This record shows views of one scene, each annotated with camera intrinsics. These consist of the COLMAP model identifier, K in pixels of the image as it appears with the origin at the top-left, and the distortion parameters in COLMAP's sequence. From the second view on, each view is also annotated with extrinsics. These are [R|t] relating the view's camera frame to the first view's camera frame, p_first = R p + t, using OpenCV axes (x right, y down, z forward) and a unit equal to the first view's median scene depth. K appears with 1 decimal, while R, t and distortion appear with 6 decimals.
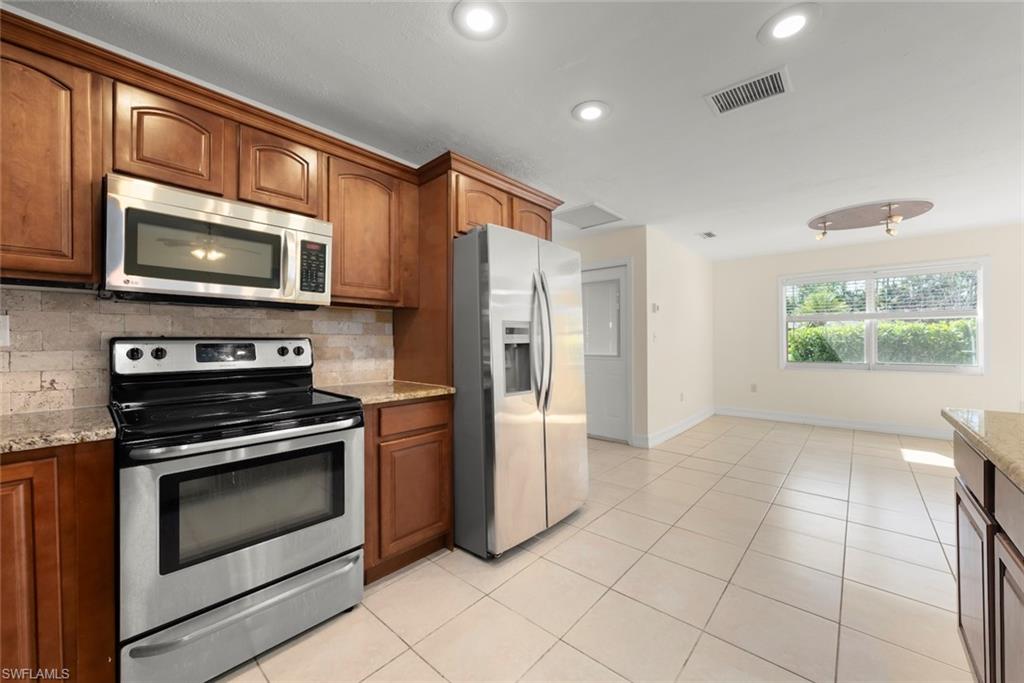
lens RADIAL K [[388.4, 0, 515.1], [0, 388.4, 339.0], [0, 0, 1]] dist [-0.000943, -0.000131]
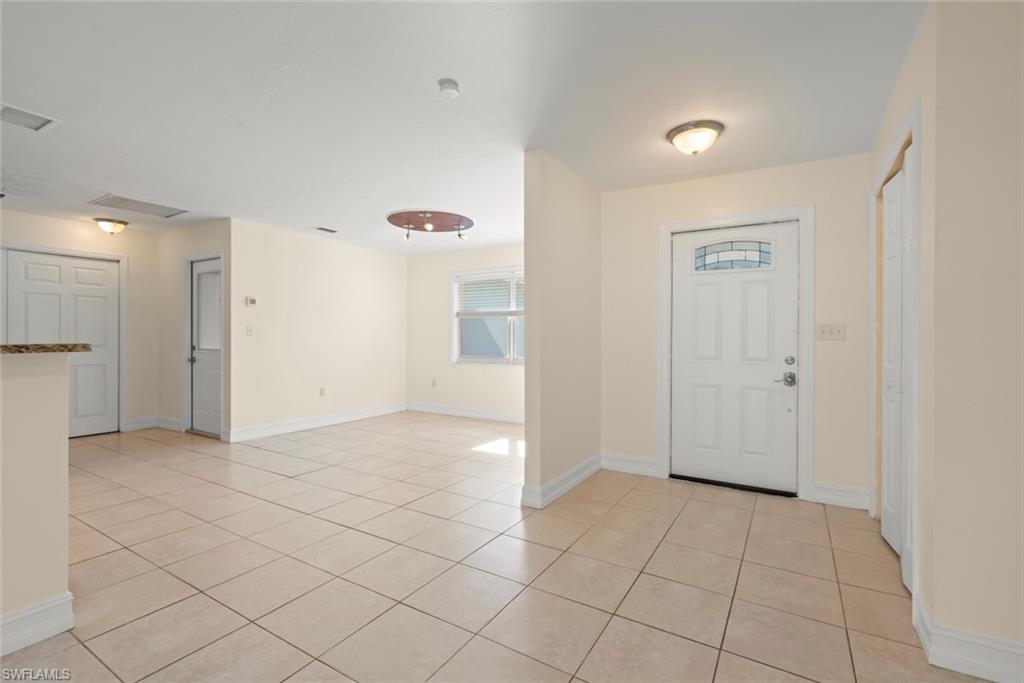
lens RADIAL K [[464.2, 0, 514.4], [0, 464.2, 337.9], [0, 0, 1]] dist [0.003251, 0.000036]
pose [[0.984557, 0.008704, 0.174847, 1.577434], [-0.010309, 0.999913, 0.008277, -0.006155], [-0.174760, -0.009952, 0.984561, -0.555095]]
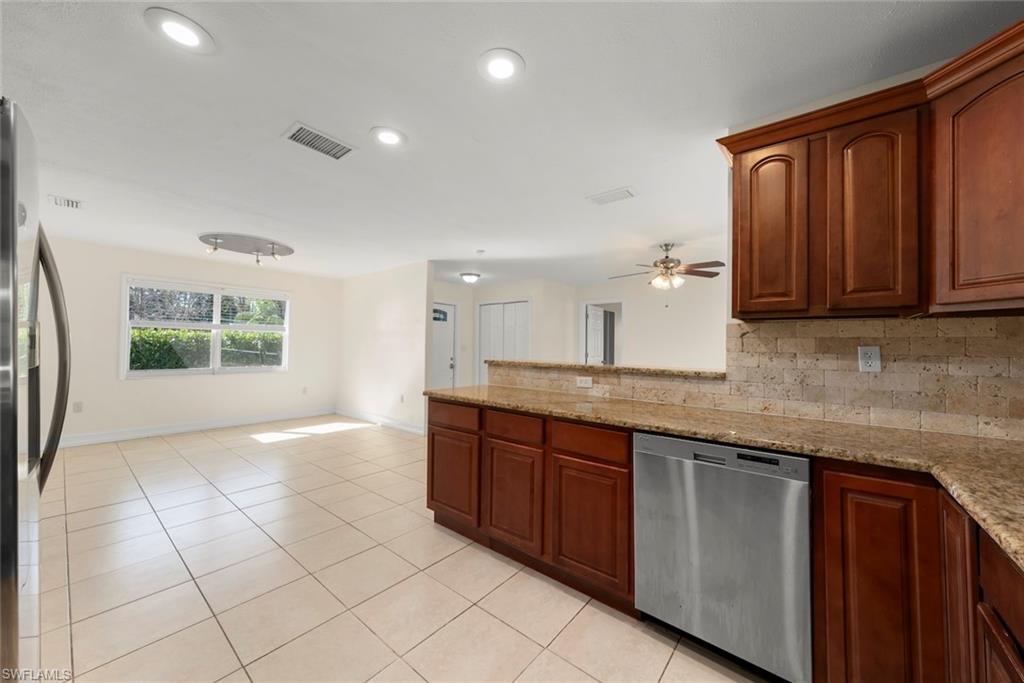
lens RADIAL K [[374.3, 0, 514.3], [0, 374.3, 337.7], [0, 0, 1]] dist [-0.000170, 0.000038]
pose [[-0.039761, 0.030141, 0.998755, -0.469109], [-0.019693, 0.999327, -0.030942, -0.021598], [-0.999015, -0.020899, -0.039140, 0.390377]]
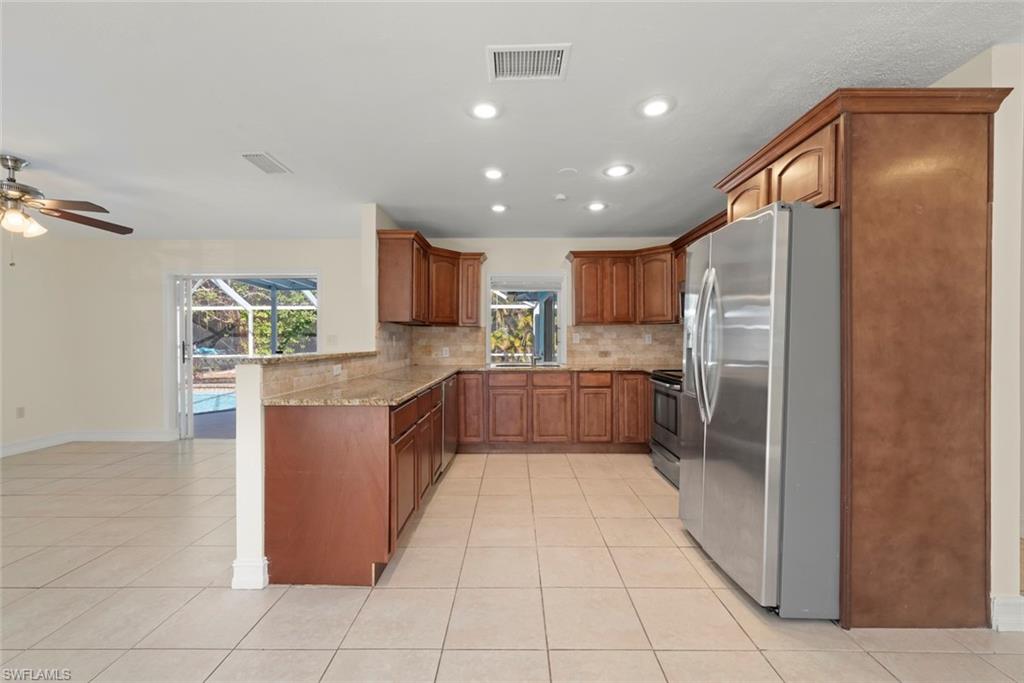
lens RADIAL K [[422.8, 0, 511.6], [0, 422.8, 341.9], [0, 0, 1]] dist [0.000220, 0.000124]
pose [[-0.751836, 0.010934, -0.659259, 1.092658], [0.010333, 0.999935, 0.004799, -0.014567], [0.659269, -0.003204, -0.751900, 1.464889]]
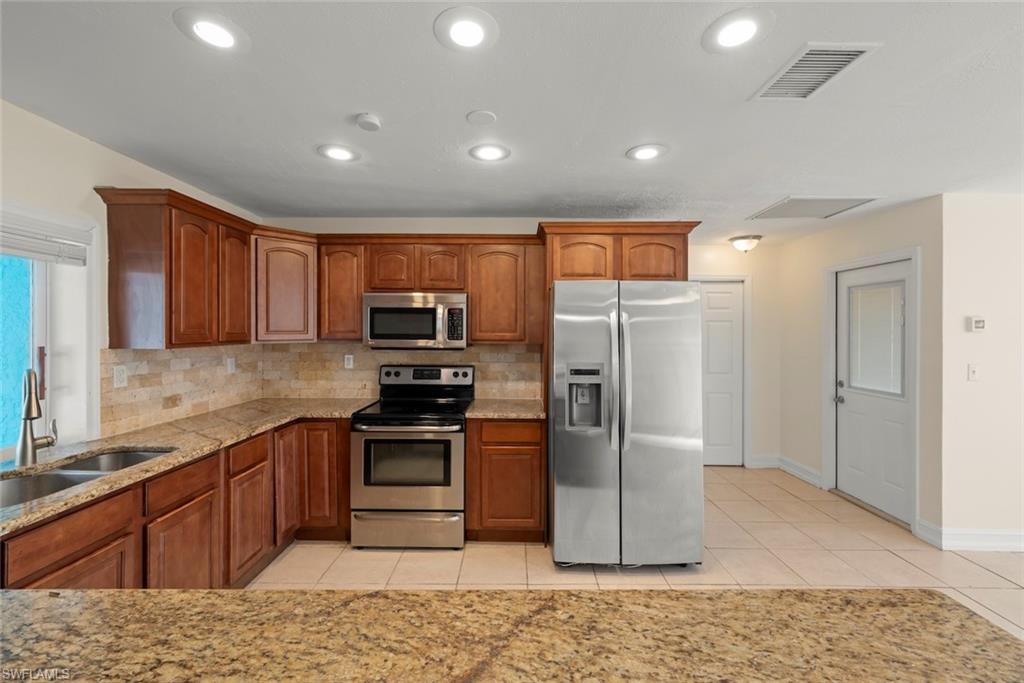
lens RADIAL K [[414.0, 0, 511.4], [0, 414.0, 331.8], [0, 0, 1]] dist [0.000457, 0.000164]
pose [[0.660900, 0.007083, -0.750440, 0.710330], [-0.002896, 0.999972, 0.006888, -0.135017], [0.750468, -0.002379, 0.660902, 0.057593]]
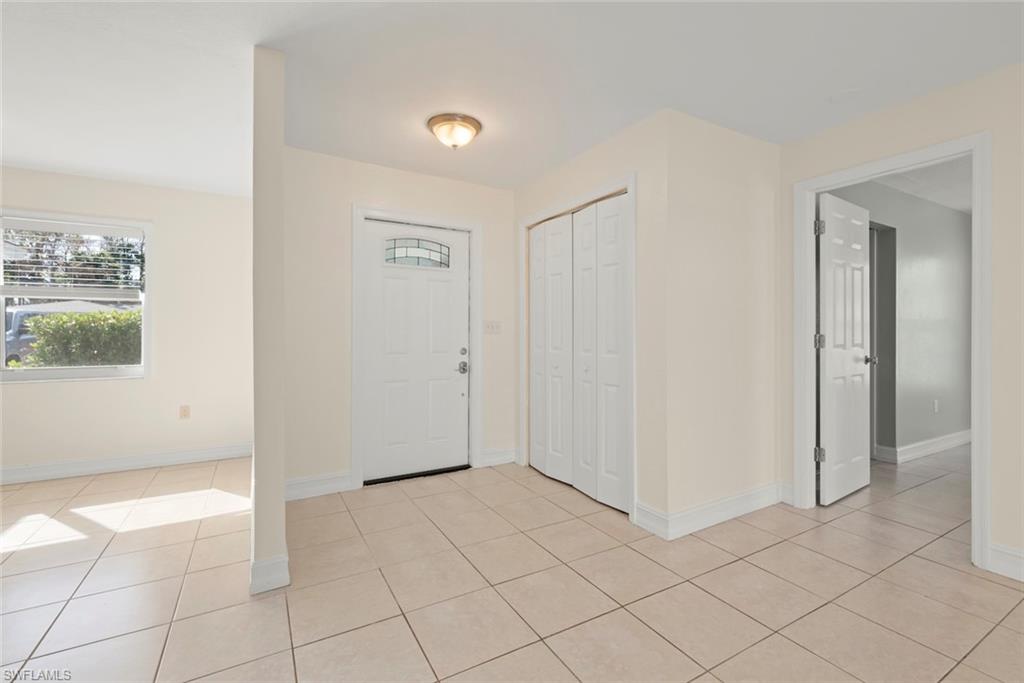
lens RADIAL K [[448.7, 0, 509.5], [0, 448.7, 332.3], [0, 0, 1]] dist [0.002490, 0.000394]
pose [[0.324390, 0.002144, 0.945921, 1.178439], [-0.007555, 0.999971, 0.000324, -0.003083], [-0.945893, -0.007251, 0.324396, 0.073003]]
